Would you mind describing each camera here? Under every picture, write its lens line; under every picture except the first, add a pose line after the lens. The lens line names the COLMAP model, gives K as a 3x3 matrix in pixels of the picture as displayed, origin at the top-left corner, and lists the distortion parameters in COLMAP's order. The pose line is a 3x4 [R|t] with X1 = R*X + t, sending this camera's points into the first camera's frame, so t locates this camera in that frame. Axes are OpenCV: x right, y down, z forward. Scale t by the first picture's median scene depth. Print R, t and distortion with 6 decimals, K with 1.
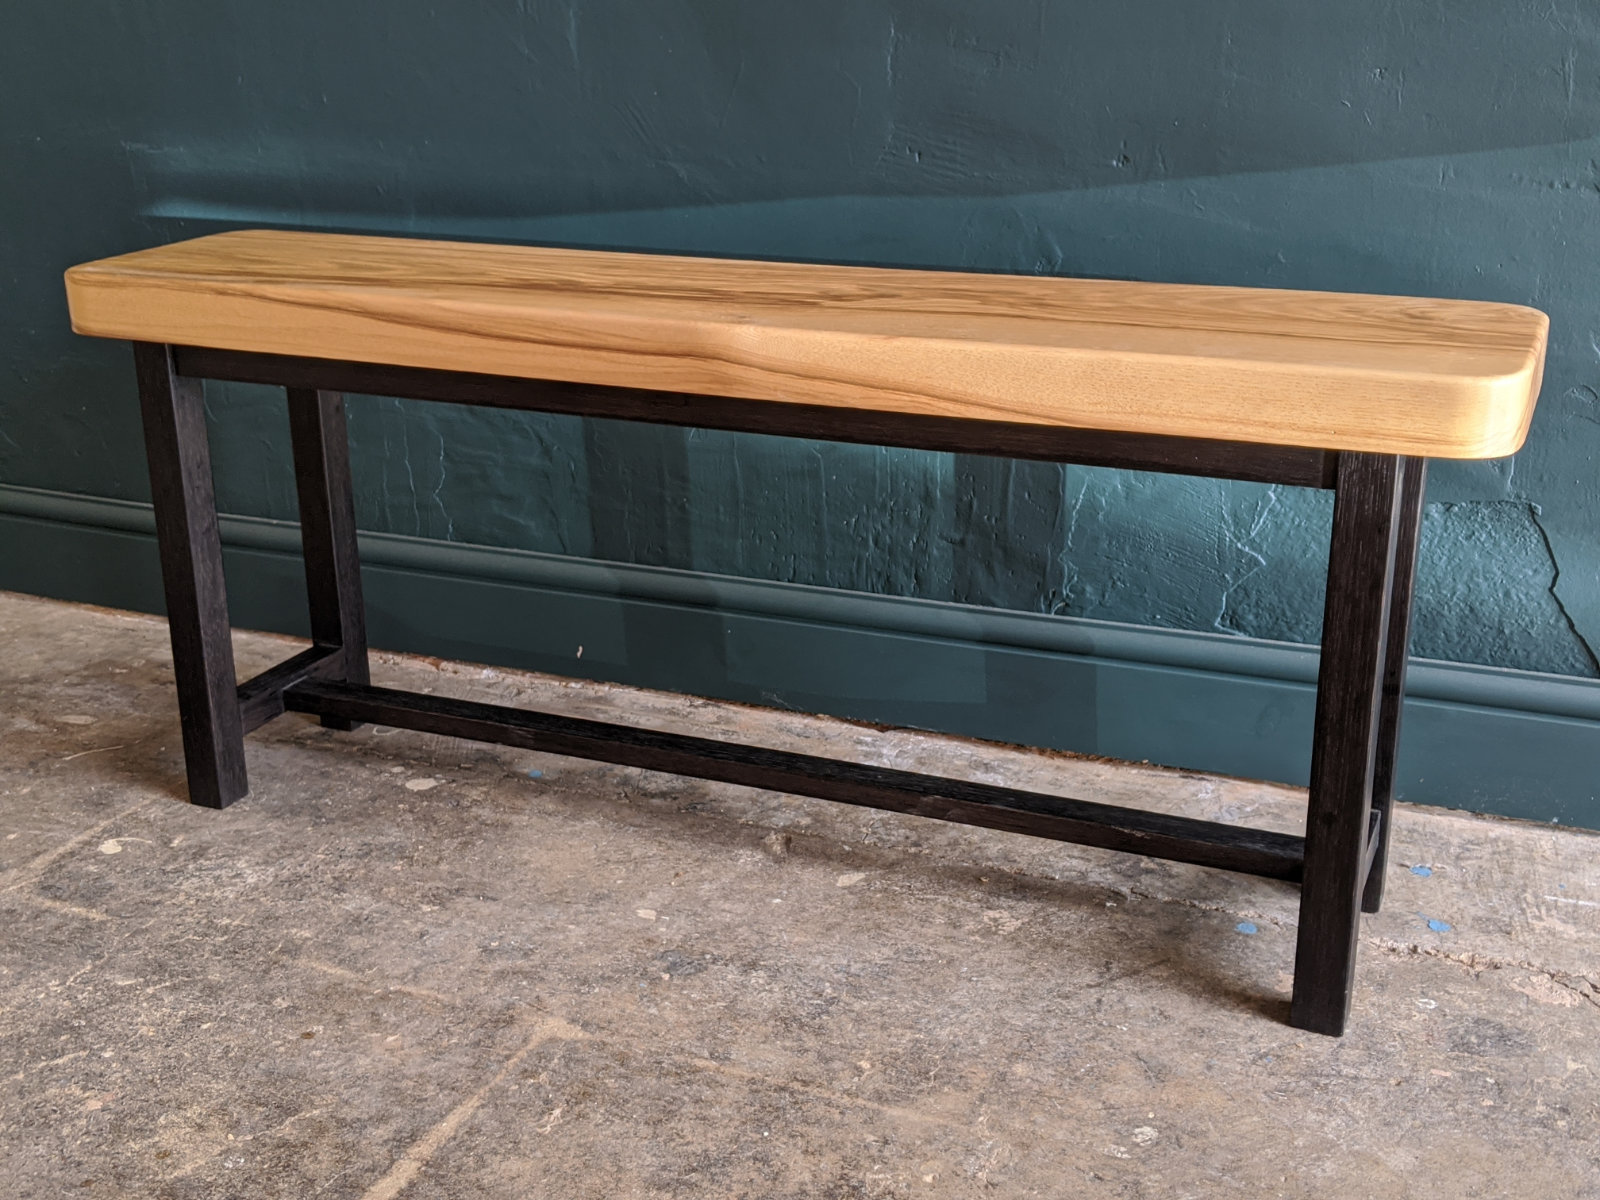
lens RADIAL K [[1883.8, 0, 800.0], [0, 1883.8, 600.0], [0, 0, 1]] dist [0.143927, -0.417498]
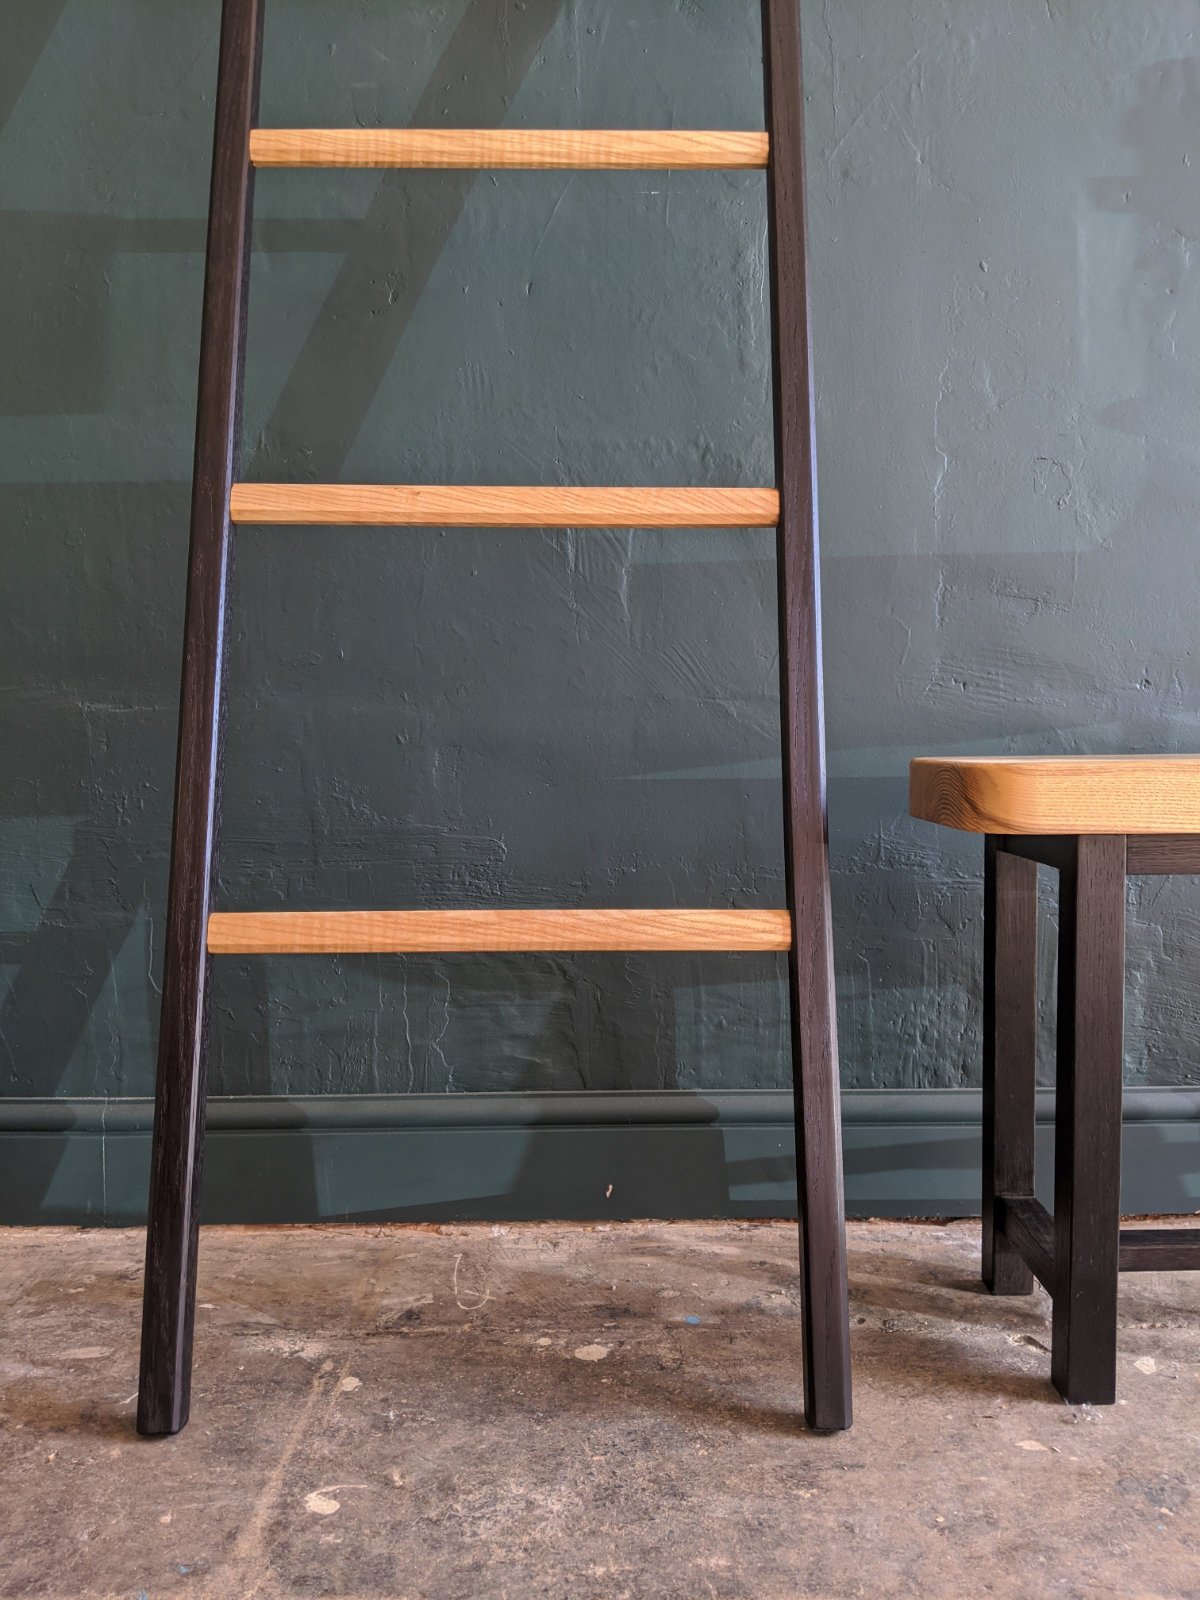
lens RADIAL K [[1276.5, 0, 607.3], [0, 1276.5, 797.7], [0, 0, 1]] dist [0.054926, -0.103883]
pose [[0.914971, -0.005369, 0.403483, -0.467122], [0.124162, 0.955146, -0.268849, 0.014078], [-0.383941, 0.296087, 0.874598, 0.437238]]
